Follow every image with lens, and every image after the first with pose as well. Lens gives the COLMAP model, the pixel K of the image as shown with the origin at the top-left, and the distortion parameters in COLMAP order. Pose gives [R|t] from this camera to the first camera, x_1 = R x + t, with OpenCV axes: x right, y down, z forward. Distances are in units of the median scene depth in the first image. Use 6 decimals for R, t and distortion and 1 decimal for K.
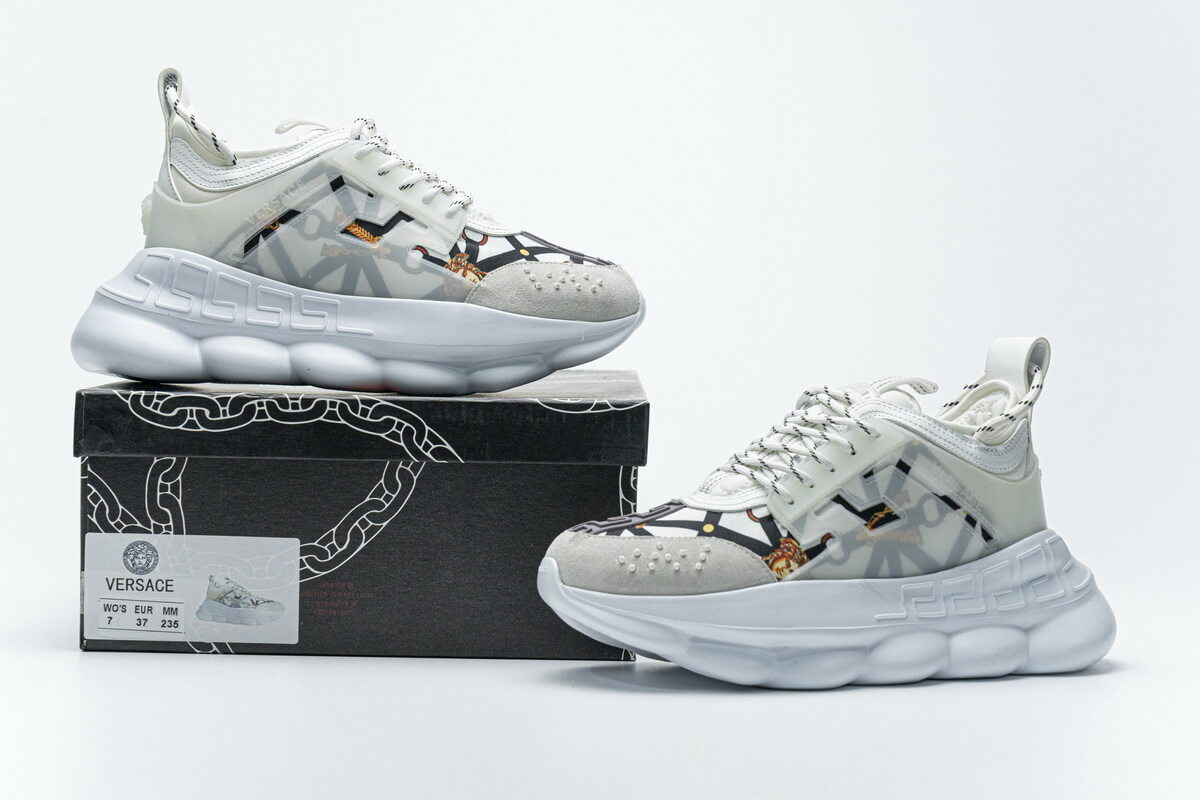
lens RADIAL K [[2281.4, 0, 600.0], [0, 2281.4, 400.0], [0, 0, 1]] dist [-0.000007, -0.077128]
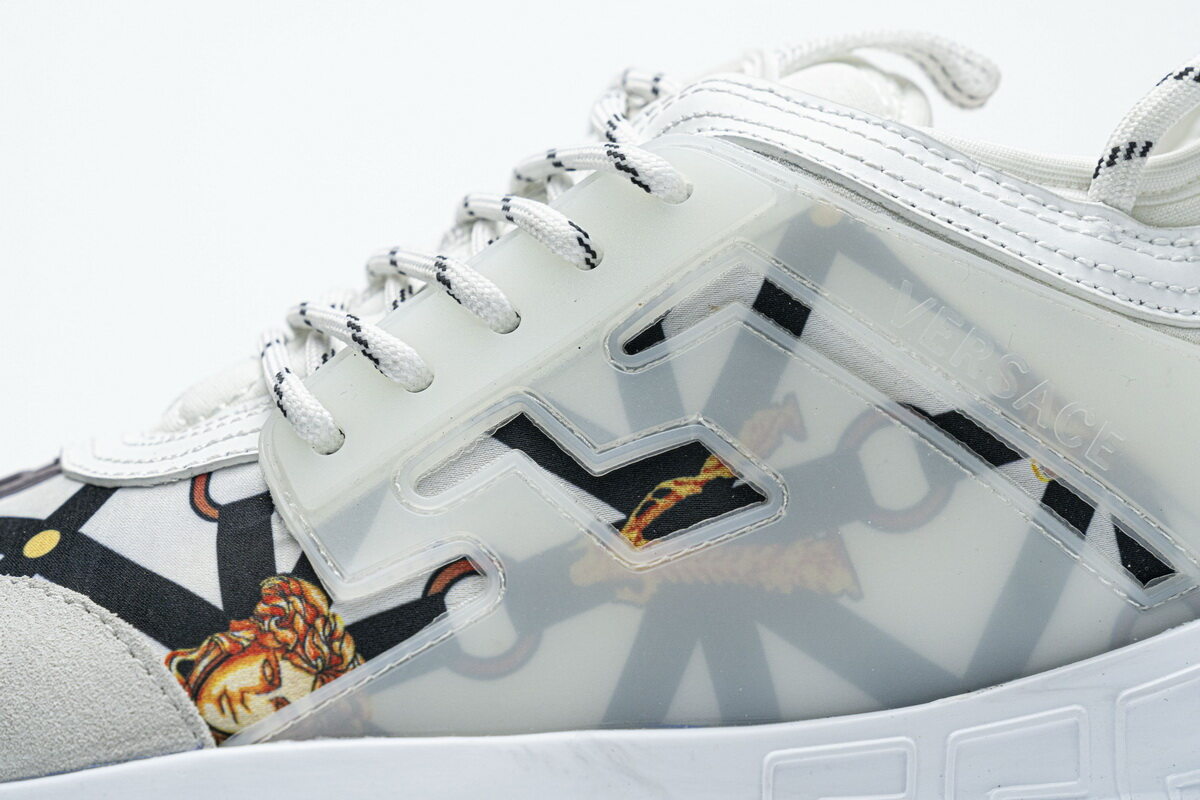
lens RADIAL K [[2336.5, 0, 600.0], [0, 2336.5, 400.0], [0, 0, 1]] dist [0.025087, -0.133716]
pose [[0.946616, -0.028492, -0.321101, 0.202618], [0.027854, 0.999590, -0.006581, 0.041764], [0.321157, -0.002714, 0.947022, 0.739572]]
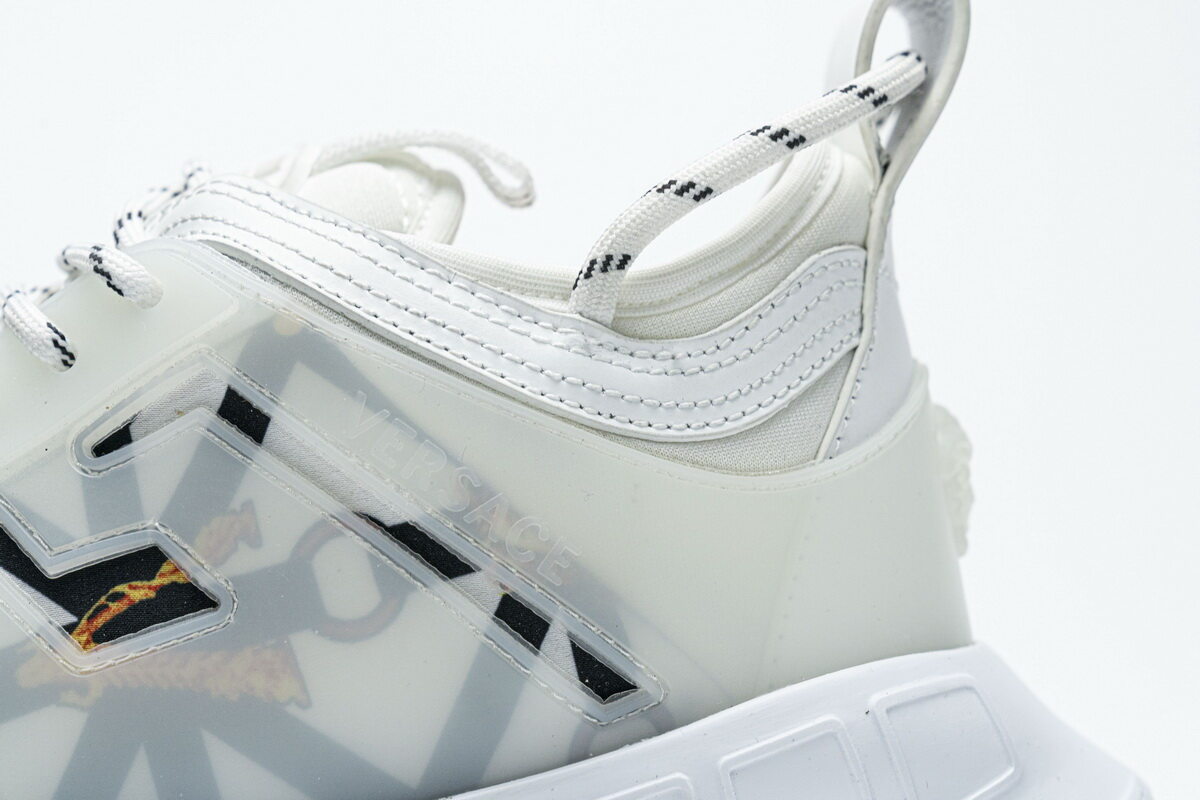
lens RADIAL K [[2336.5, 0, 600.0], [0, 2336.5, 400.0], [0, 0, 1]] dist [0.025087, -0.133716]
pose [[0.926216, -0.007219, -0.376925, 0.278793], [0.004673, 0.999960, -0.007668, 0.030166], [0.376965, 0.005341, 0.926212, 0.766847]]
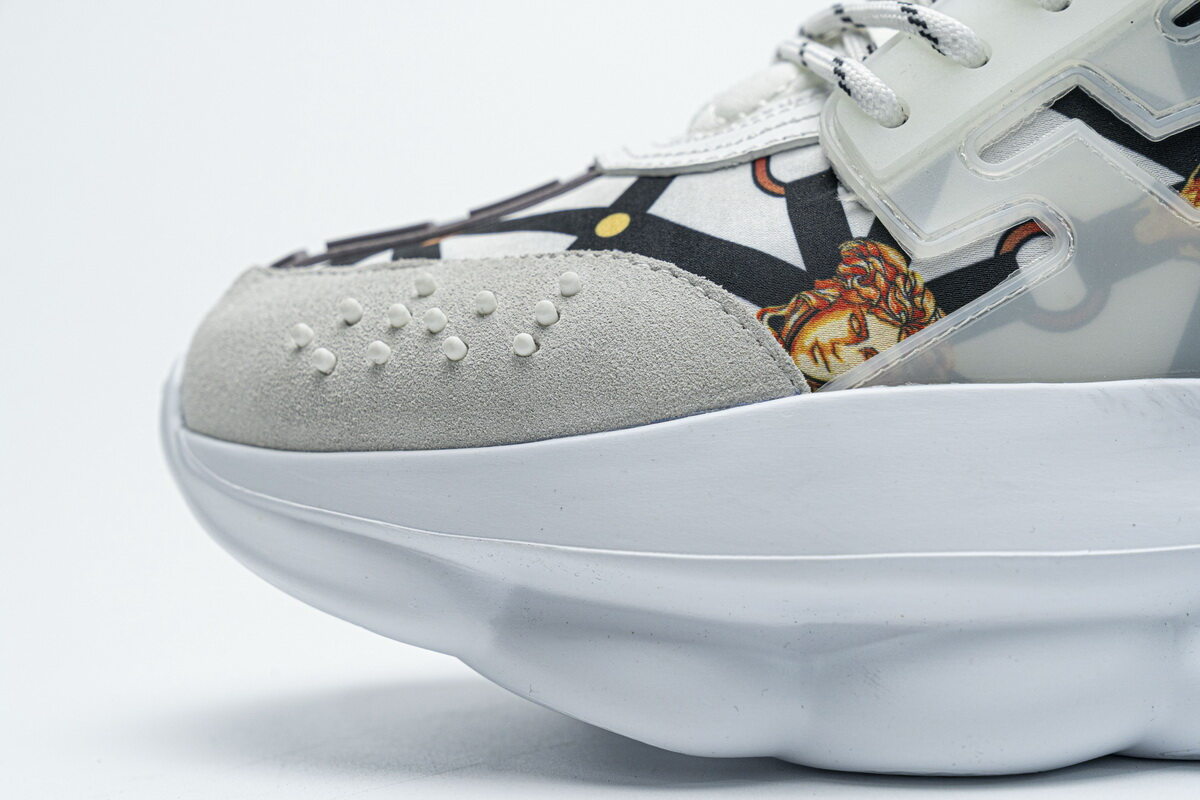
lens RADIAL K [[2336.5, 0, 600.0], [0, 2336.5, 400.0], [0, 0, 1]] dist [0.025087, -0.133716]
pose [[0.927970, -0.035453, -0.370965, 0.156120], [0.043145, 0.998991, 0.012454, 0.074129], [0.370149, -0.027562, 0.928563, 0.706018]]
